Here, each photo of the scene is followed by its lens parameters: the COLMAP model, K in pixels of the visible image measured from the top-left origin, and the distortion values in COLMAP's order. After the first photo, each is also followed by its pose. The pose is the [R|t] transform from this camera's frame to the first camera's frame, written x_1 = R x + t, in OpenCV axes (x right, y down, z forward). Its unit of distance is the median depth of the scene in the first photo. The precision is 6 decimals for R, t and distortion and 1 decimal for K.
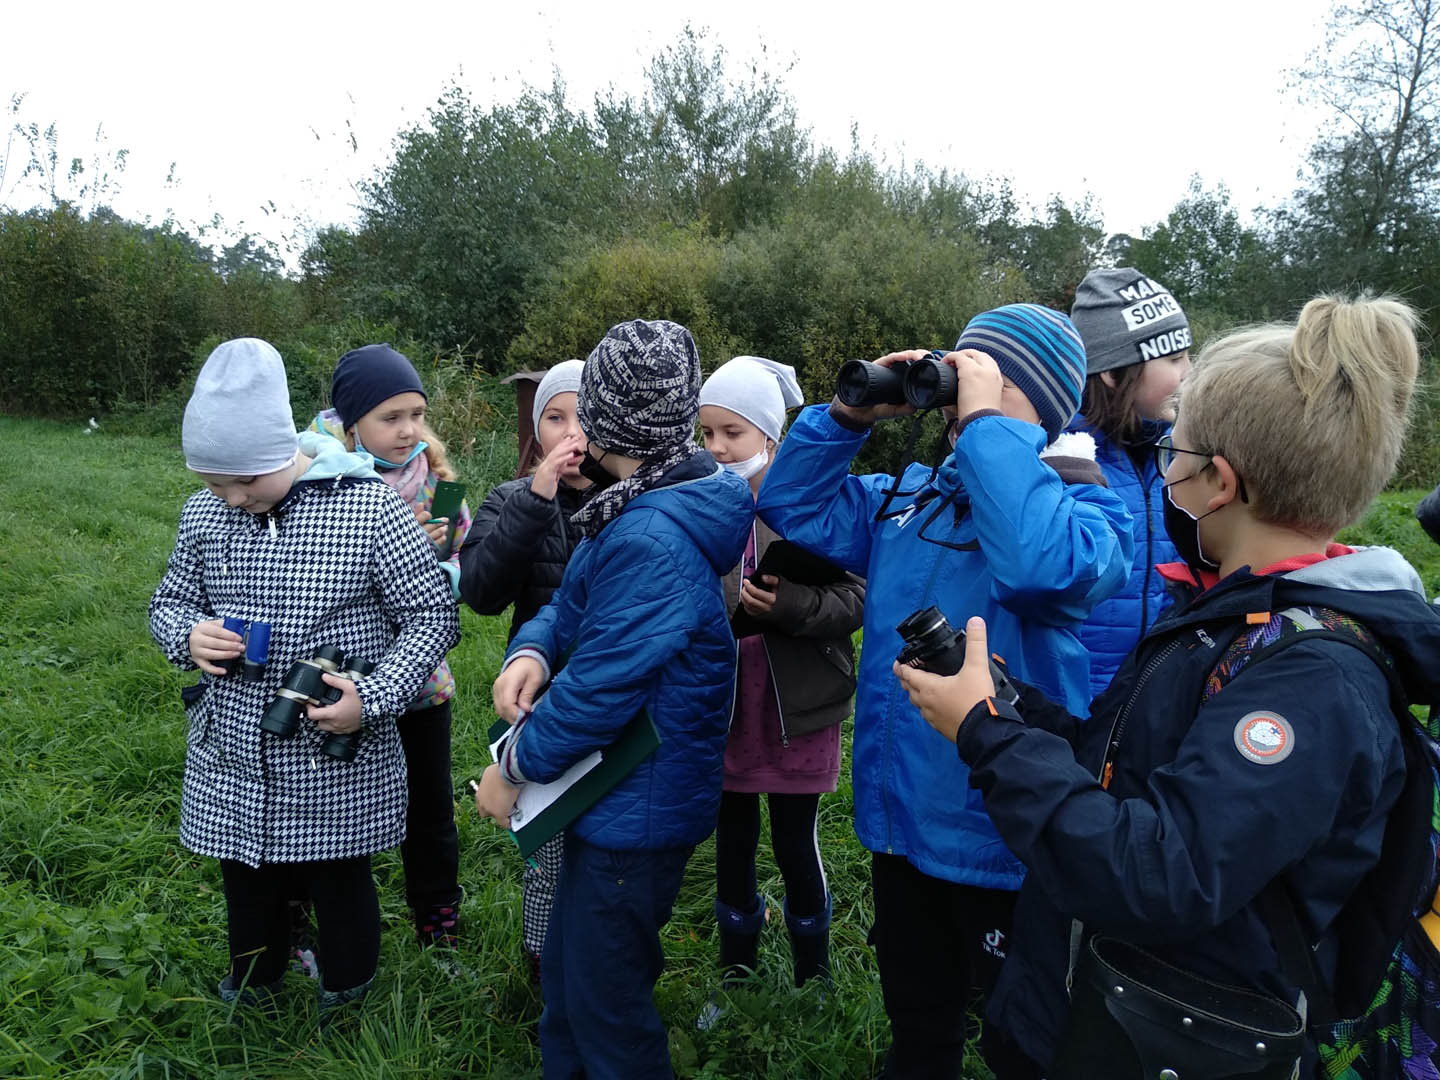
lens RADIAL K [[1124.6, 0, 716.9], [0, 1124.6, 525.3], [0, 0, 1]] dist [0.003049, -0.022042]
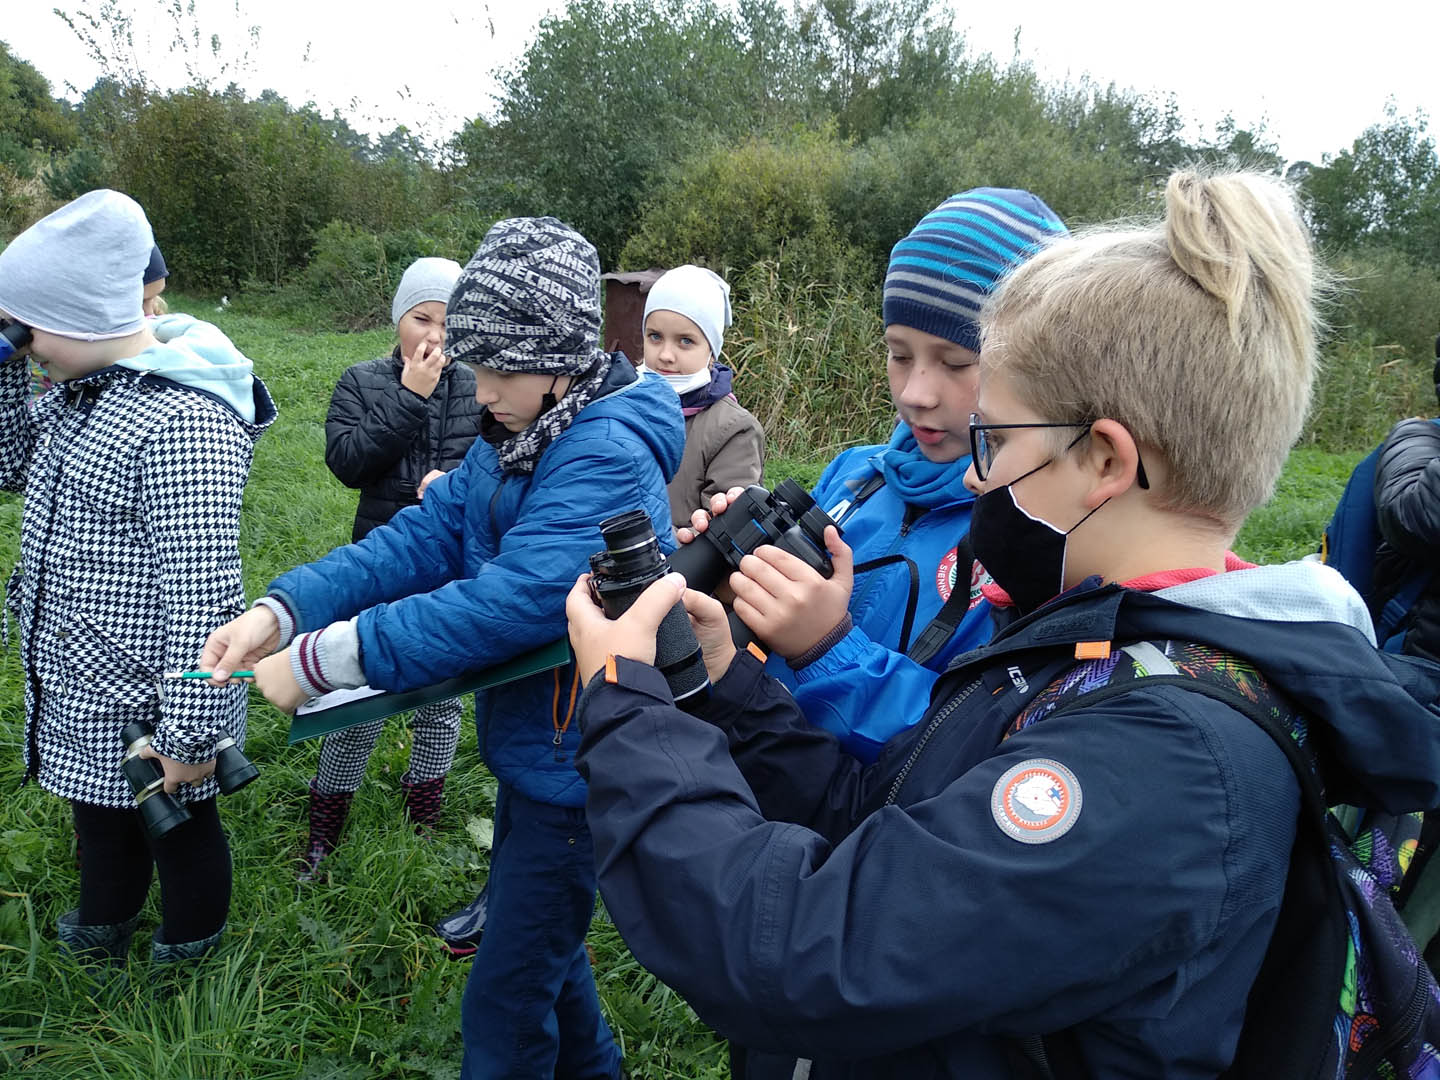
lens RADIAL K [[1124.6, 0, 722.6], [0, 1124.6, 534.5], [0, 0, 1]] dist [0.003049, -0.022042]
pose [[0.991439, 0.078997, -0.103962, 0.014343], [-0.069939, 0.993657, 0.088062, -0.001297], [0.110259, -0.080037, 0.990675, 0.013738]]
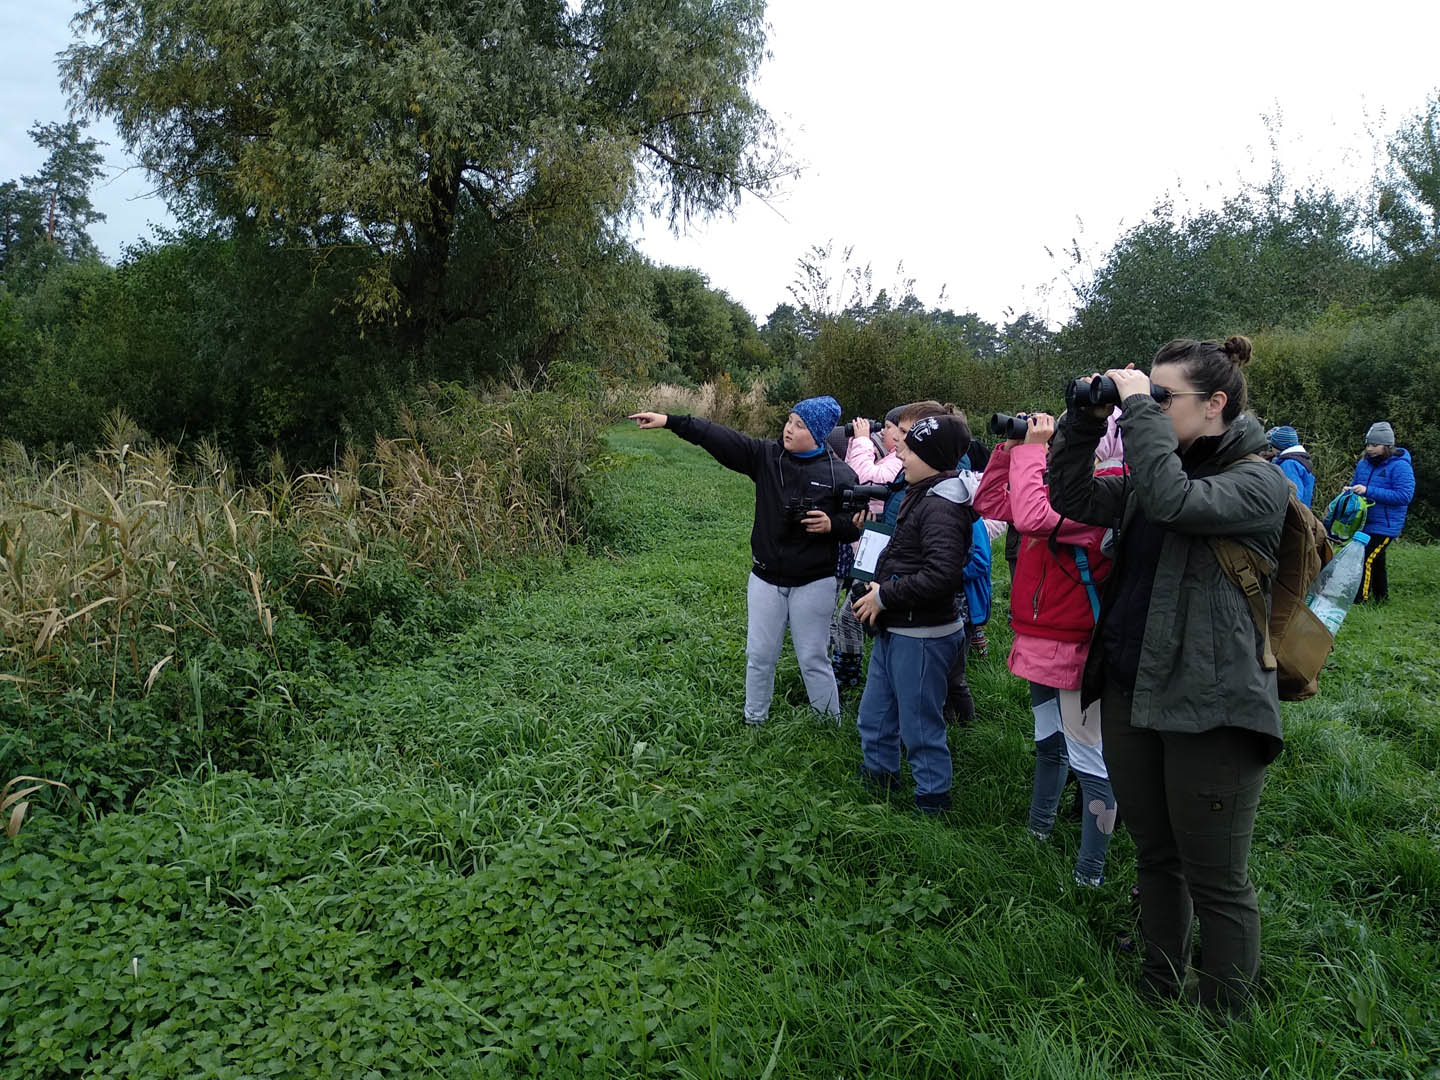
lens RADIAL K [[1124.6, 0, 720.2], [0, 1124.6, 531.8], [0, 0, 1]] dist [0.003049, -0.022042]
pose [[0.793949, 0.054956, -0.605496, 0.139723], [-0.086879, 0.995941, -0.023527, 0.035837], [0.601745, 0.071284, 0.795501, -0.229445]]
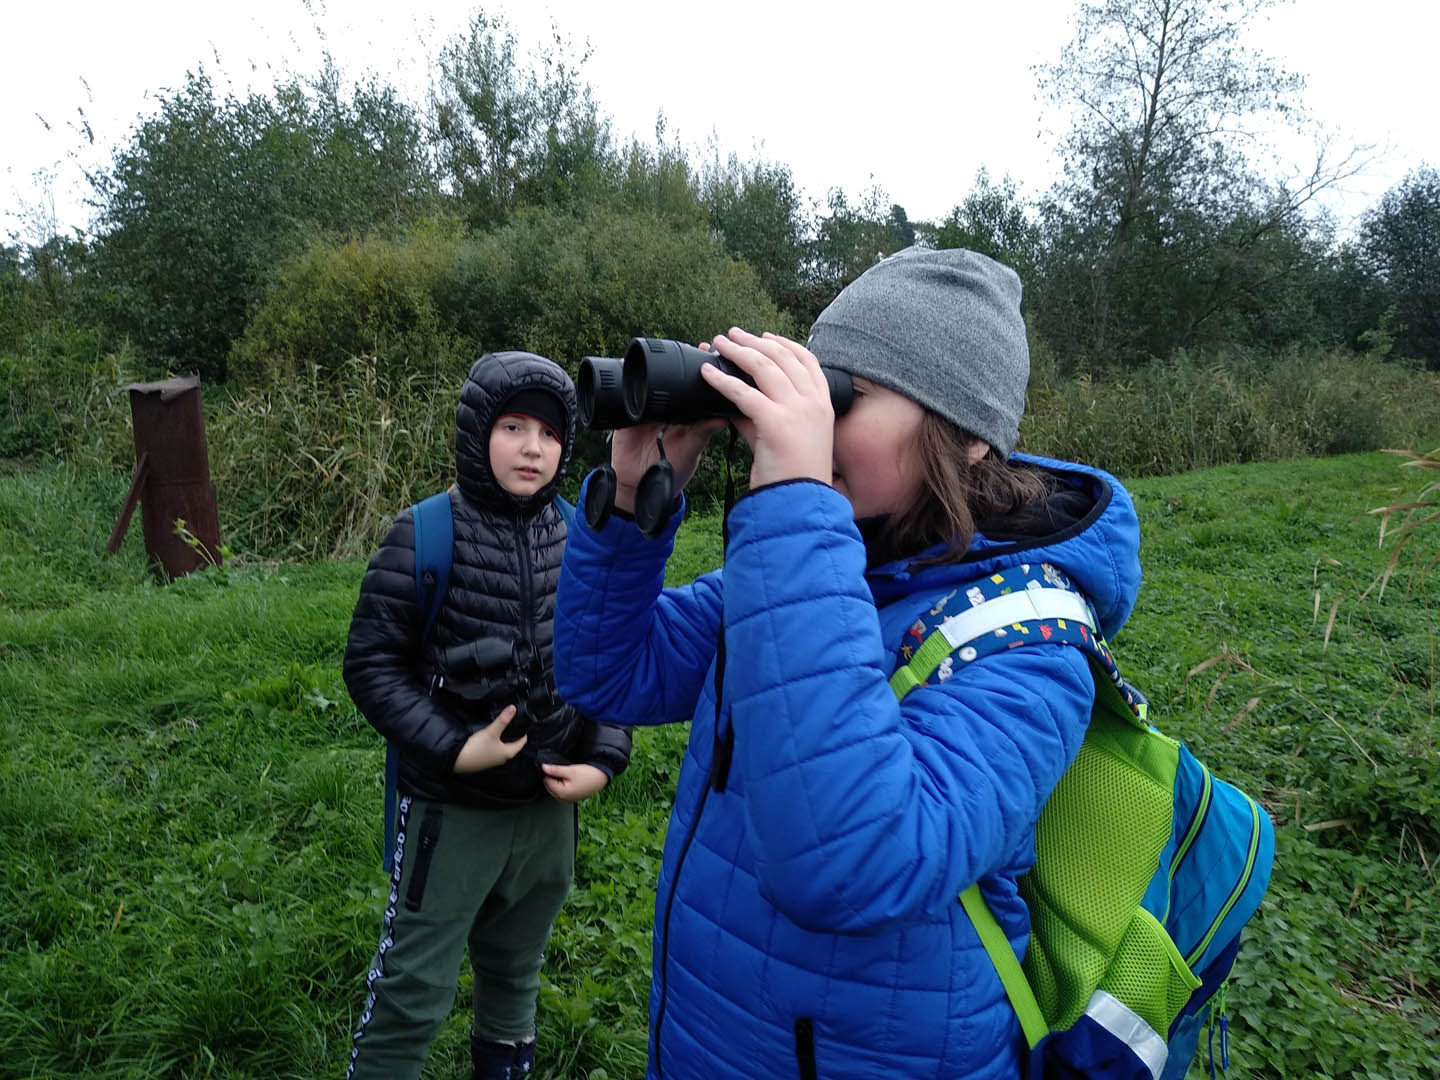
lens RADIAL K [[1124.6, 0, 710.5], [0, 1124.6, 537.2], [0, 0, 1]] dist [0.003049, -0.022042]
pose [[0.992547, -0.034382, 0.116912, 0.065522], [0.032849, 0.999347, 0.015021, -0.003152], [-0.117352, -0.011068, 0.993029, 0.014268]]
